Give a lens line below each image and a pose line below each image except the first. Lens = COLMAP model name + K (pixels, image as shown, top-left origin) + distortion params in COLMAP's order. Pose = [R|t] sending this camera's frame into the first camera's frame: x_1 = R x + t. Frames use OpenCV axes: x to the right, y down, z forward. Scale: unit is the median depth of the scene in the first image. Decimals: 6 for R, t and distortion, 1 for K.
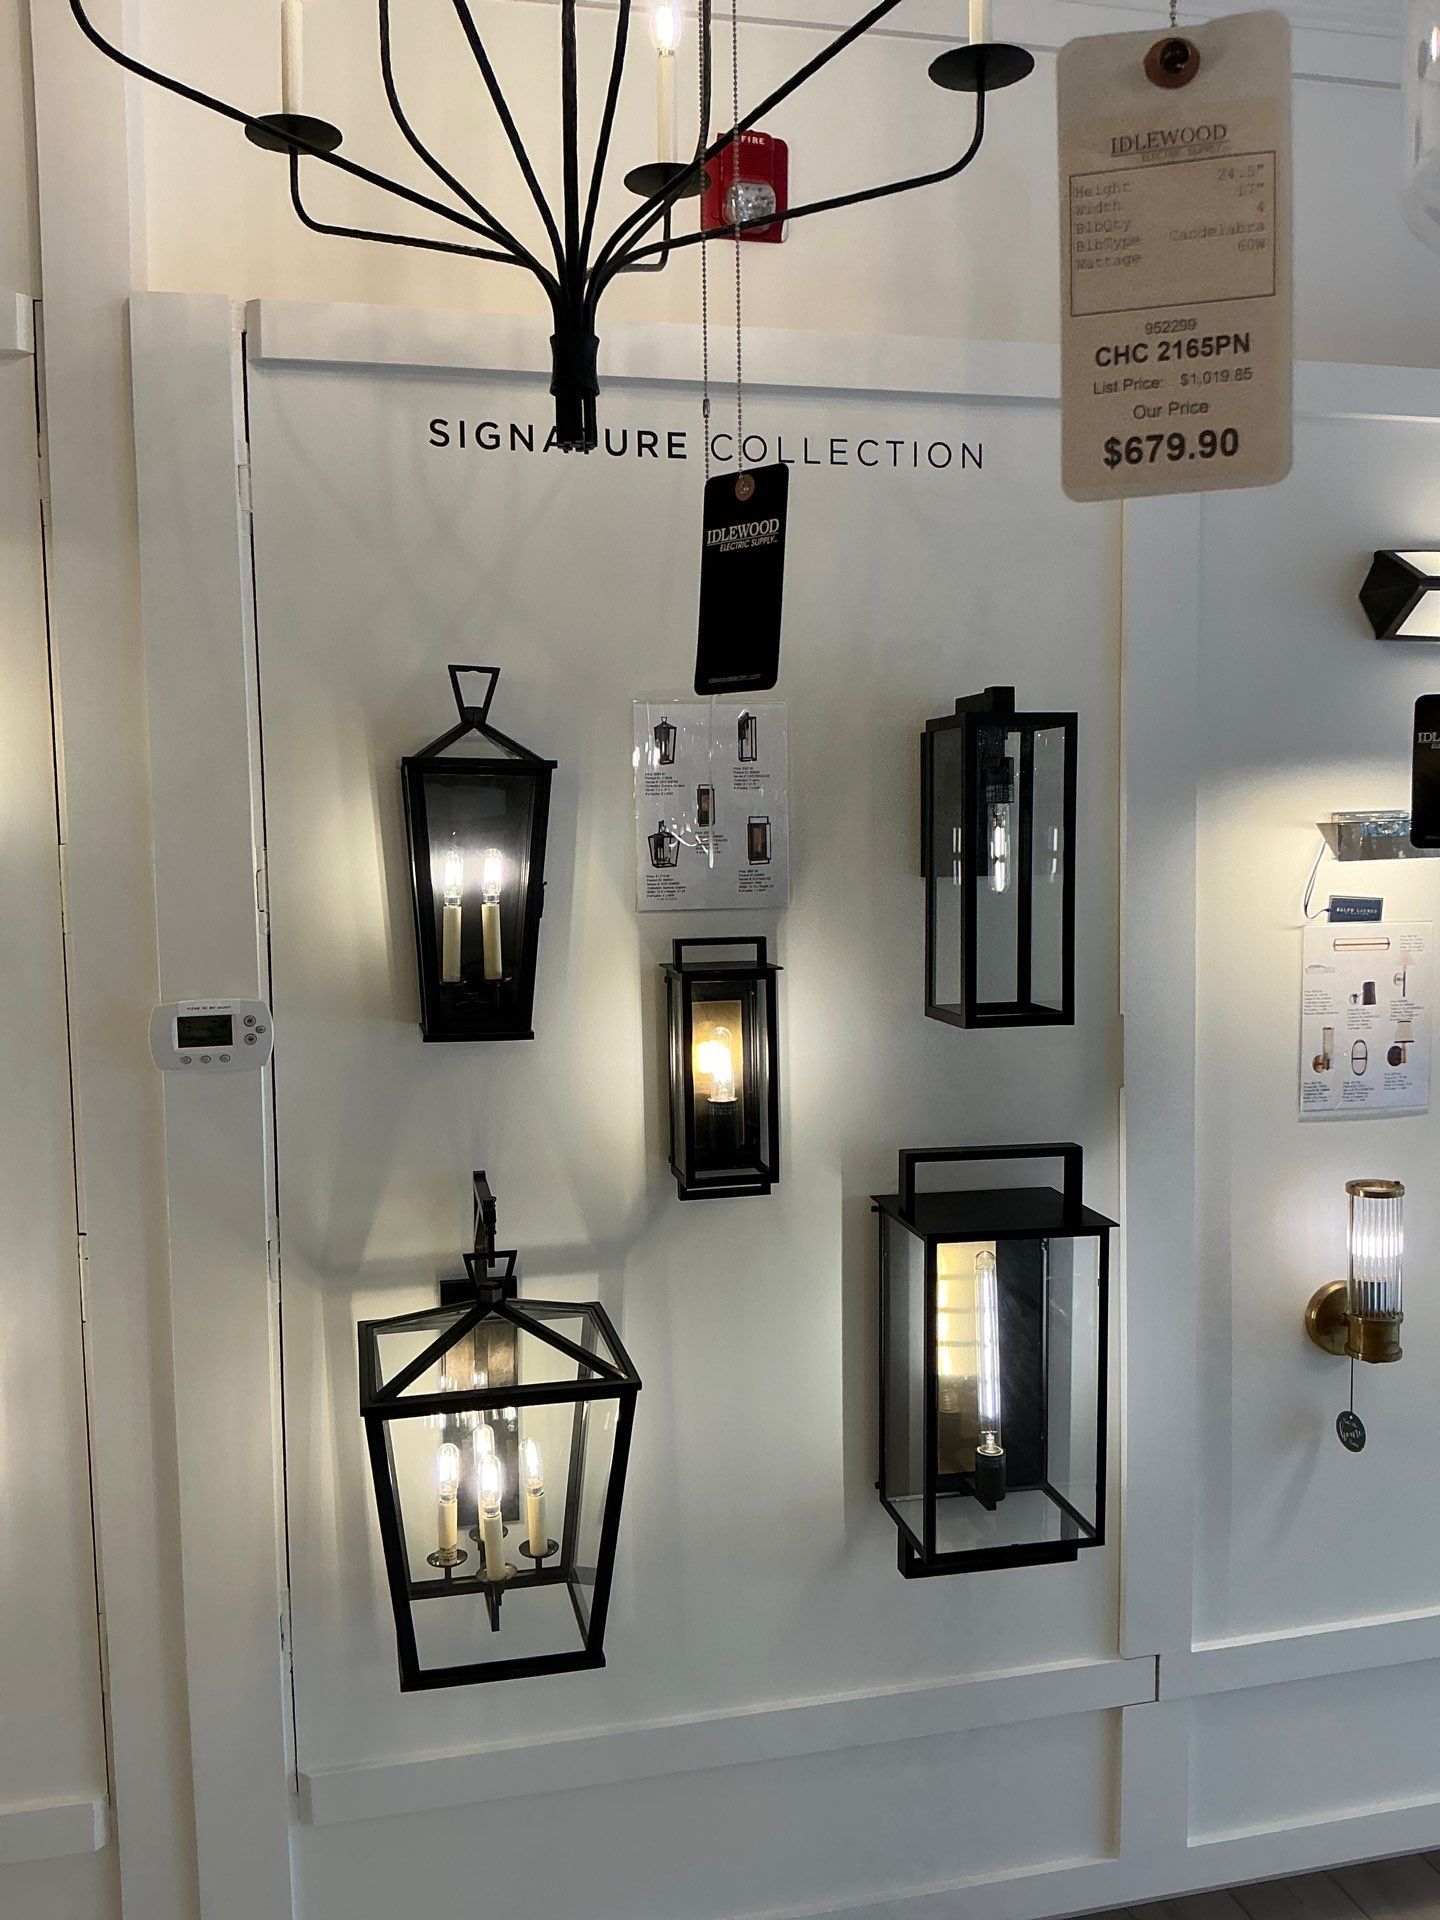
lens RADIAL K [[1591.7, 0, 723.9], [0, 1591.7, 962.1], [0, 0, 1]] dist [0.118642, -0.231177]
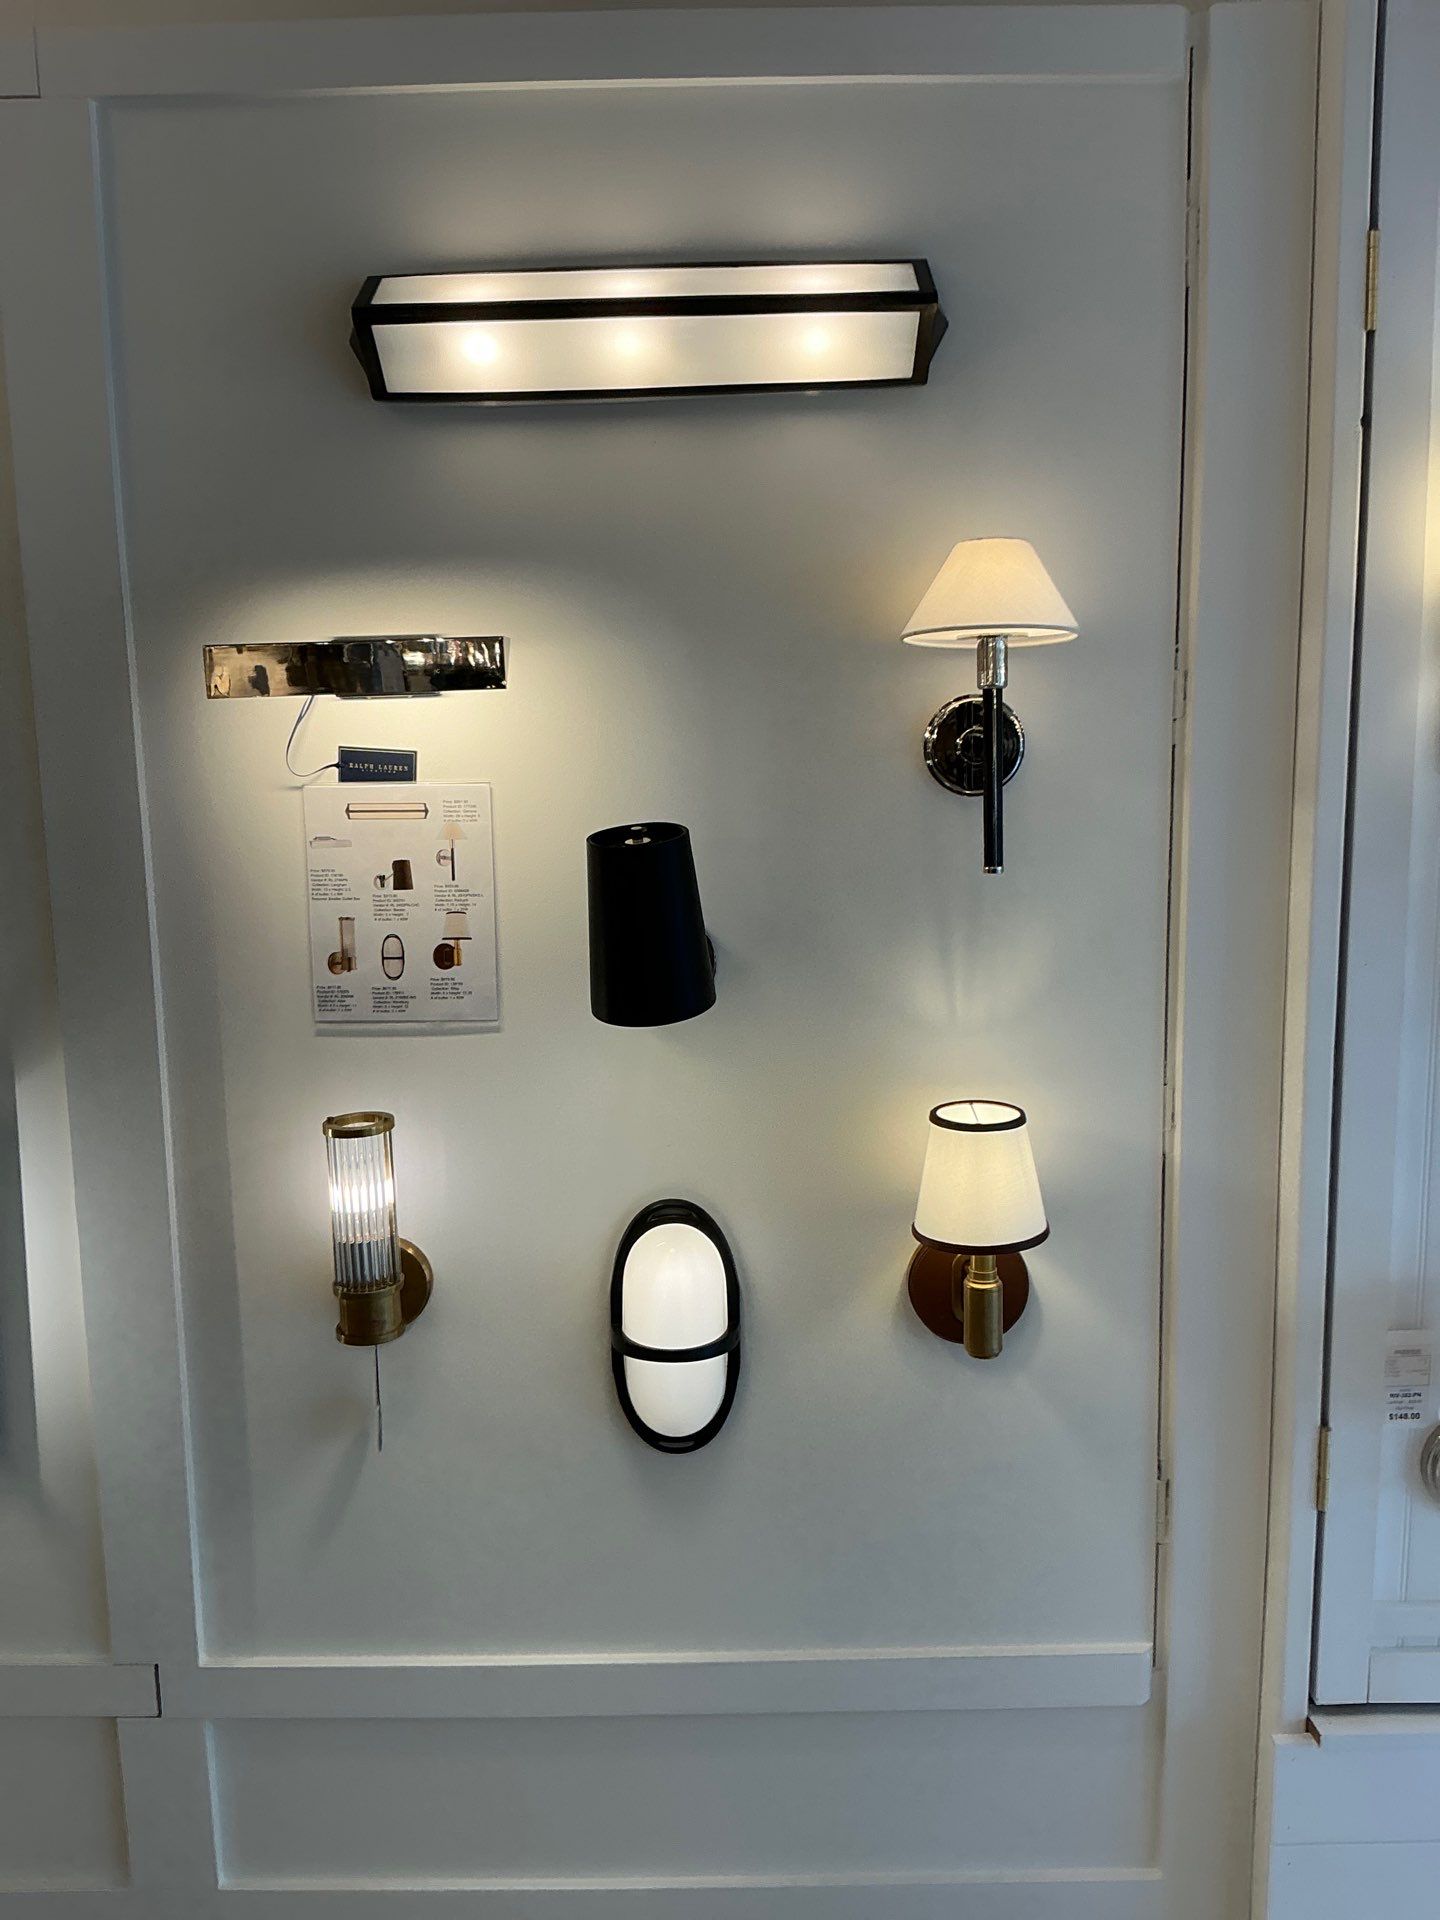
lens RADIAL K [[1591.7, 0, 718.3], [0, 1591.7, 948.3], [0, 0, 1]] dist [0.118642, -0.231177]
pose [[0.971682, 0.036984, -0.233382, 0.729317], [-0.017933, 0.996369, 0.083228, -0.012142], [0.235613, -0.076686, 0.968817, 0.289683]]
